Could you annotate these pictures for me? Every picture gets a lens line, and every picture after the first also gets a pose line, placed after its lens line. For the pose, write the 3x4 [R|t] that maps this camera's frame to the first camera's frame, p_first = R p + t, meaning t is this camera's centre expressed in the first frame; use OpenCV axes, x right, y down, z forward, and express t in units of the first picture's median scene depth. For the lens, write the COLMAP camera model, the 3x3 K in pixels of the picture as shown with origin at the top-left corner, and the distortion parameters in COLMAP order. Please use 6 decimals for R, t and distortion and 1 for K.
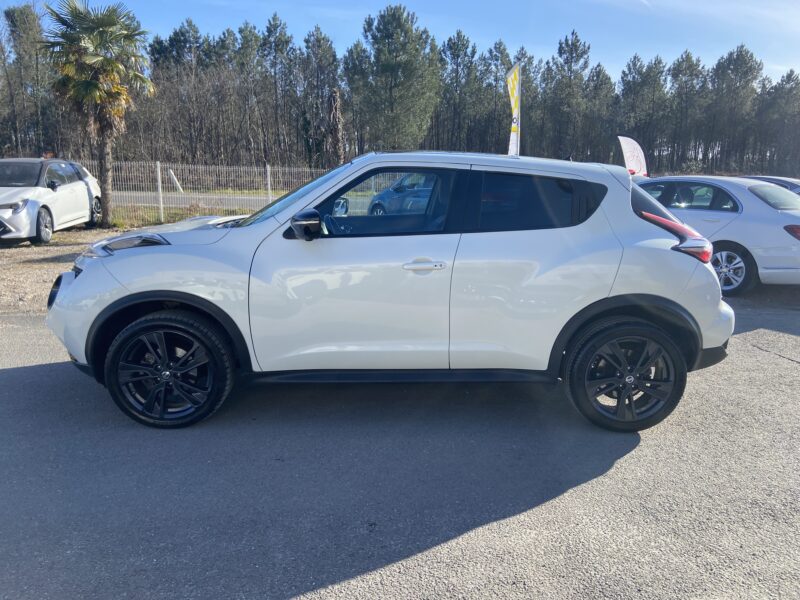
lens RADIAL K [[614.3, 0, 400.0], [0, 614.3, 300.0], [0, 0, 1]] dist [0.106150, -0.135982]
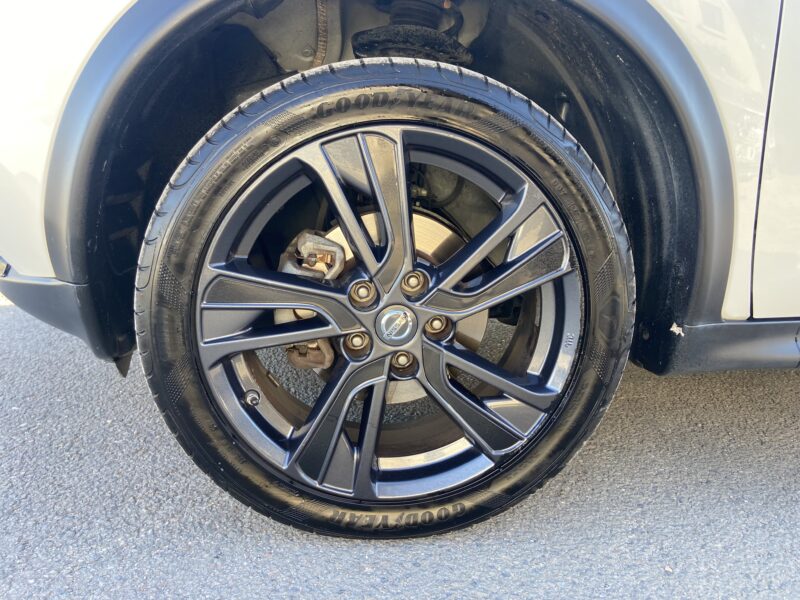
lens RADIAL K [[614.3, 0, 400.0], [0, 614.3, 300.0], [0, 0, 1]] dist [0.106150, -0.135982]
pose [[0.998498, 0.006062, 0.054448, -0.383622], [-0.008455, 0.999004, 0.043813, 0.099778], [-0.054128, -0.044208, 0.997555, 0.759158]]
